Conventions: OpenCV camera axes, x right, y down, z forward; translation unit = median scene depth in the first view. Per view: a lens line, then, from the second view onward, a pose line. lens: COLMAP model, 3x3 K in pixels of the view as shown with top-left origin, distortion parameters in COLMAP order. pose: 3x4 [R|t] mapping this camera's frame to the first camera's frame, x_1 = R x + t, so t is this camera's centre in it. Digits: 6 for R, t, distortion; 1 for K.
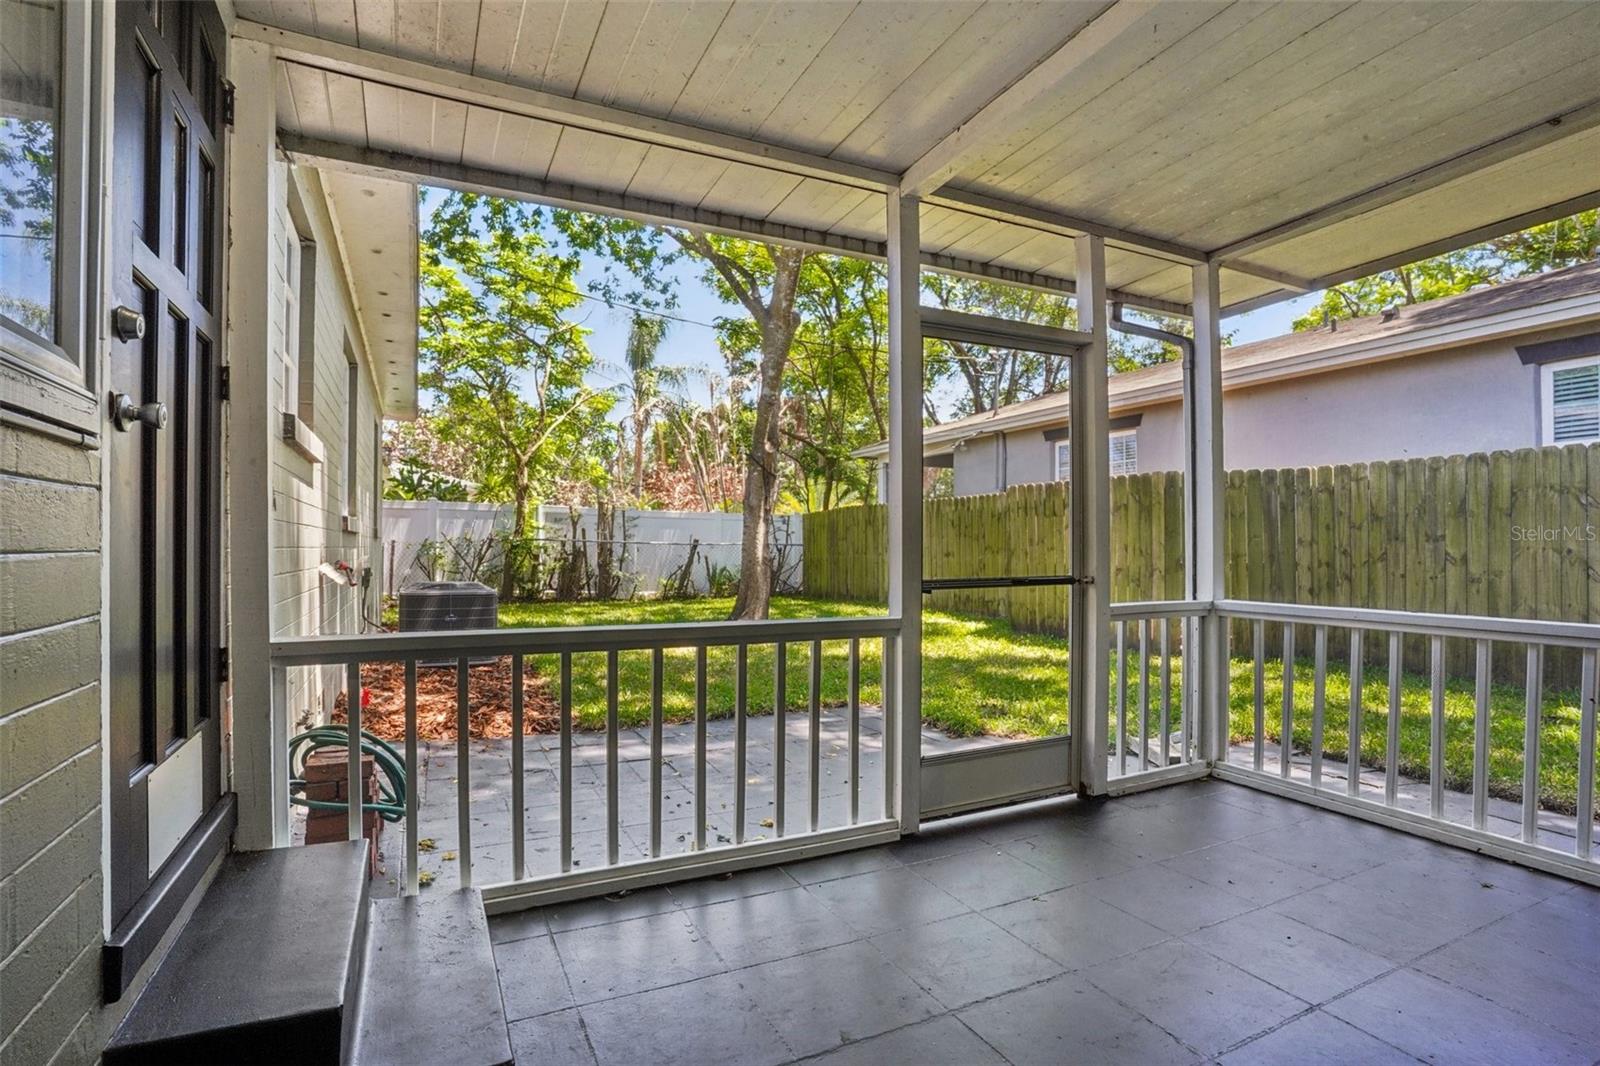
lens RADIAL K [[790.8, 0, 802.0], [0, 790.8, 543.8], [0, 0, 1]] dist [-0.053606, 0.005796]
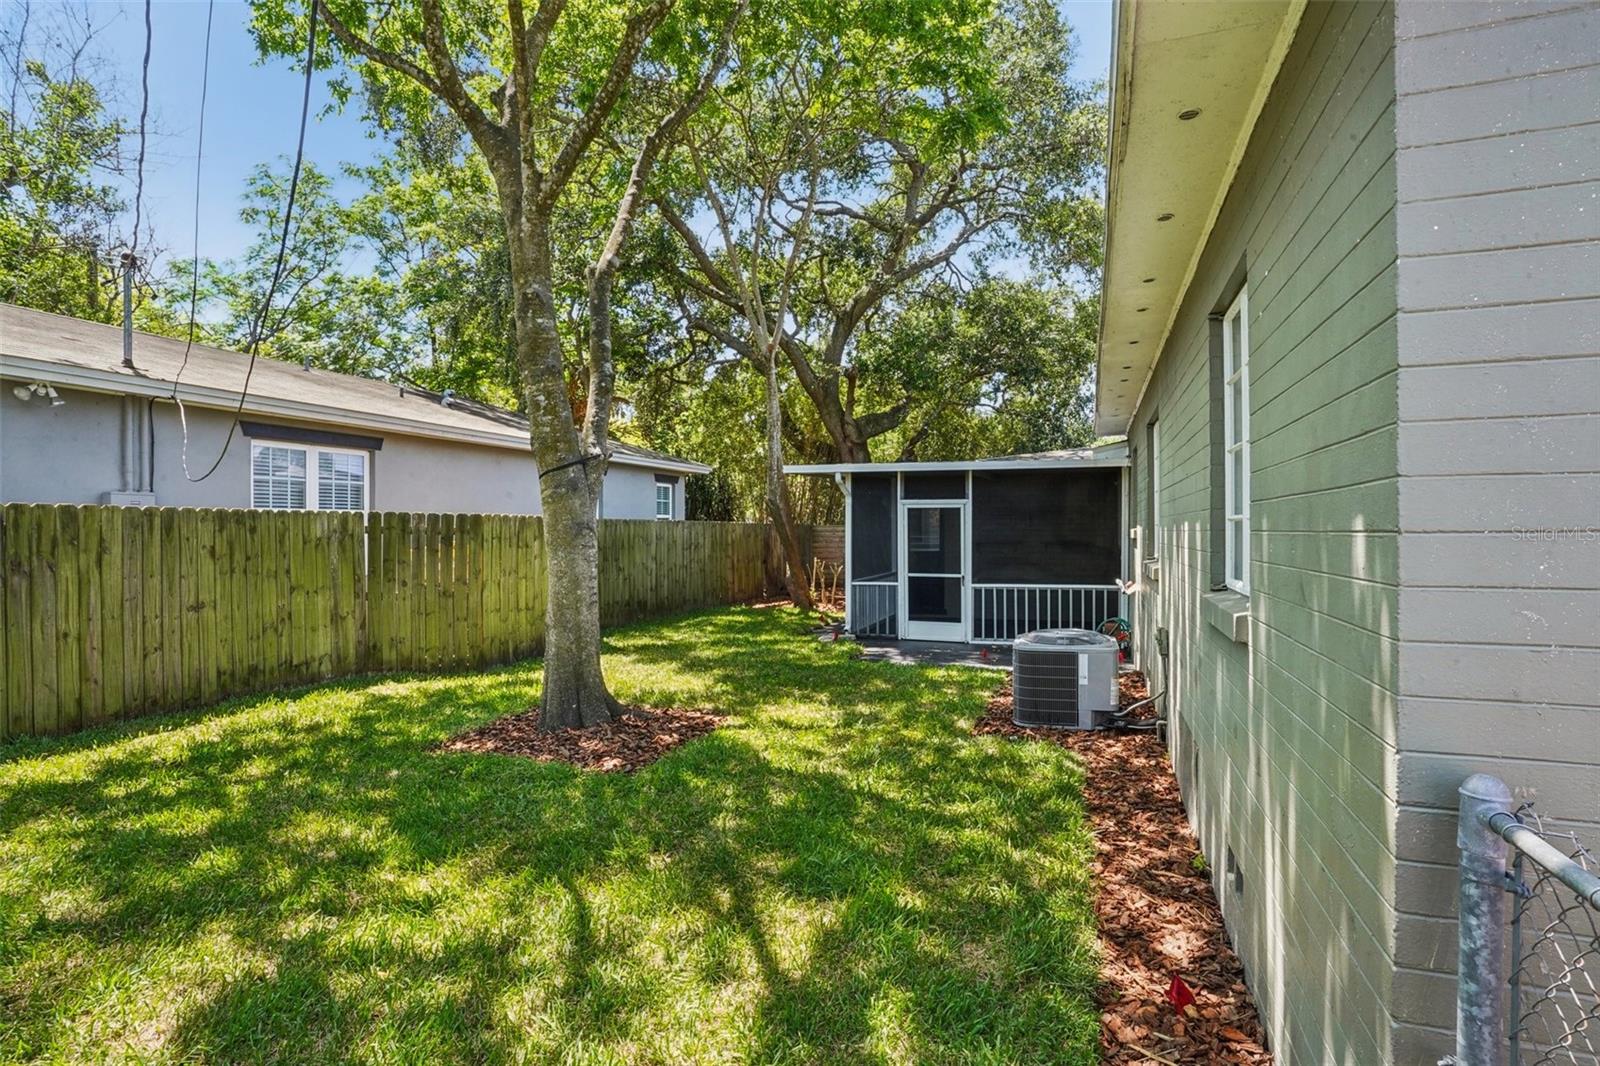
lens RADIAL K [[790.8, 0, 802.1], [0, 790.8, 529.4], [0, 0, 1]] dist [-0.053606, 0.005796]
pose [[-0.701714, 0.009584, 0.712394, -0.551760], [0.002901, 0.999940, -0.010595, -0.036729], [-0.712453, -0.005368, -0.701700, 1.161271]]
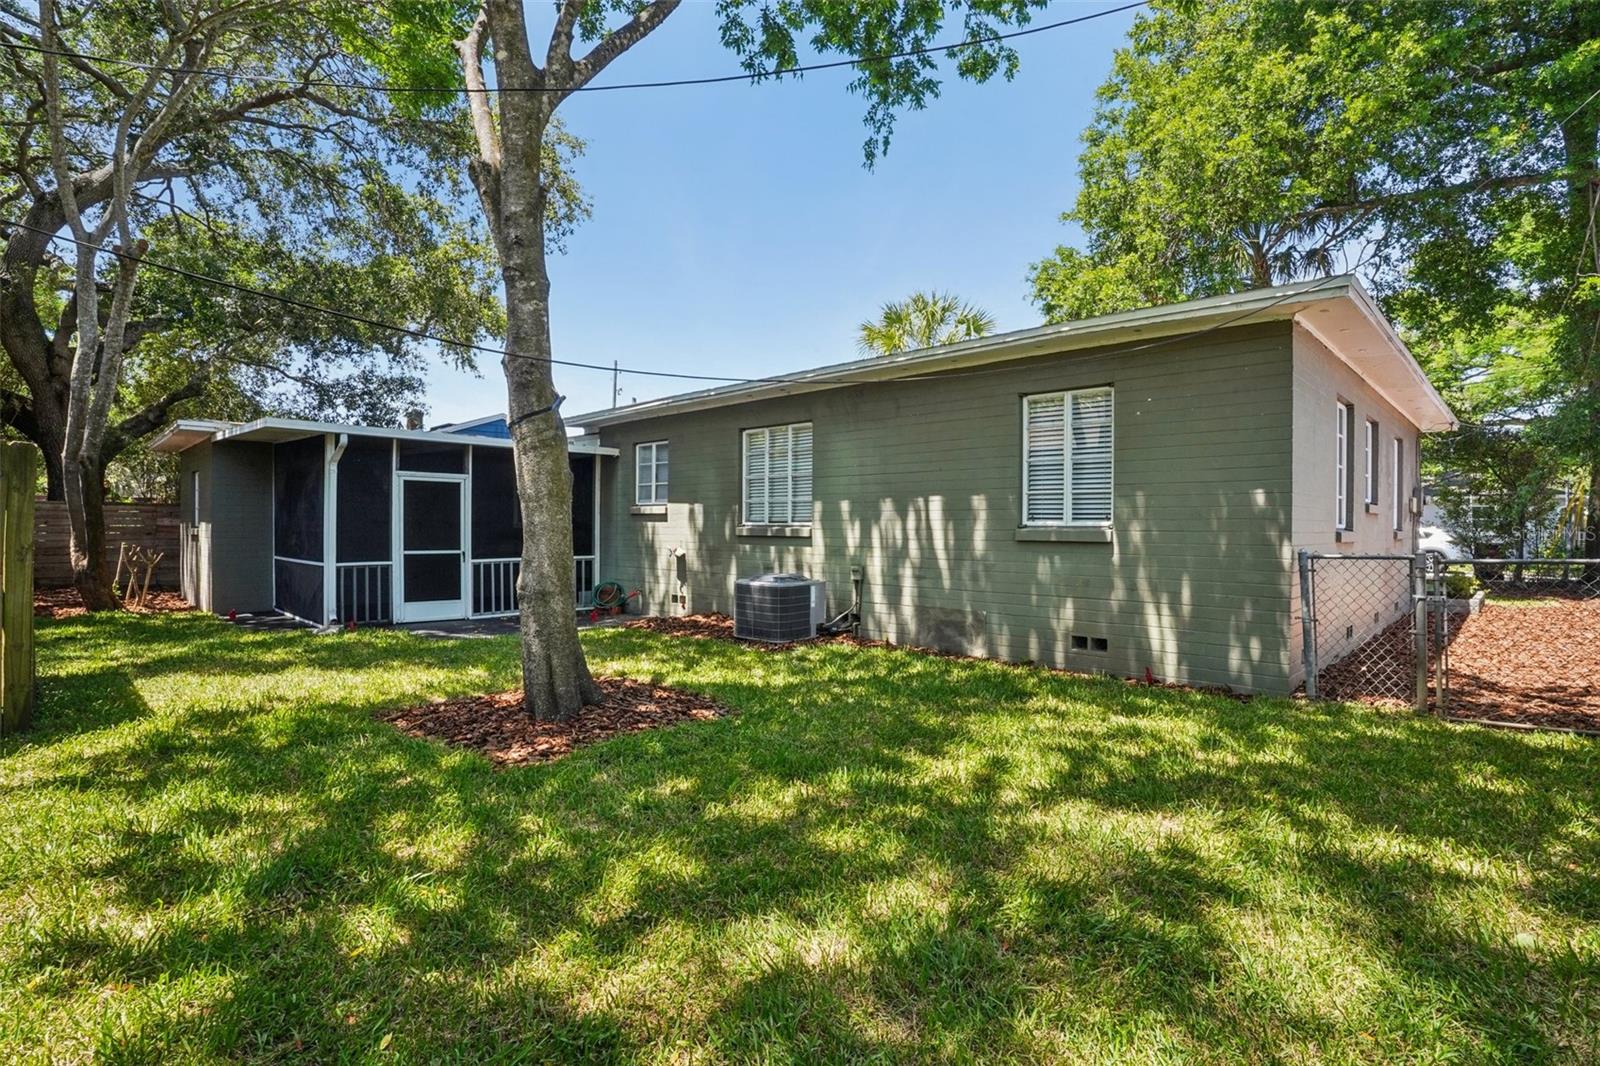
lens RADIAL K [[790.8, 0, 800.4], [0, 790.8, 525.3], [0, 0, 1]] dist [-0.053606, 0.005796]
pose [[-0.938834, 0.004161, -0.344346, -0.063502], [0.004060, 0.999991, 0.001015, -0.020940], [0.344347, -0.000445, -0.938842, 1.372966]]
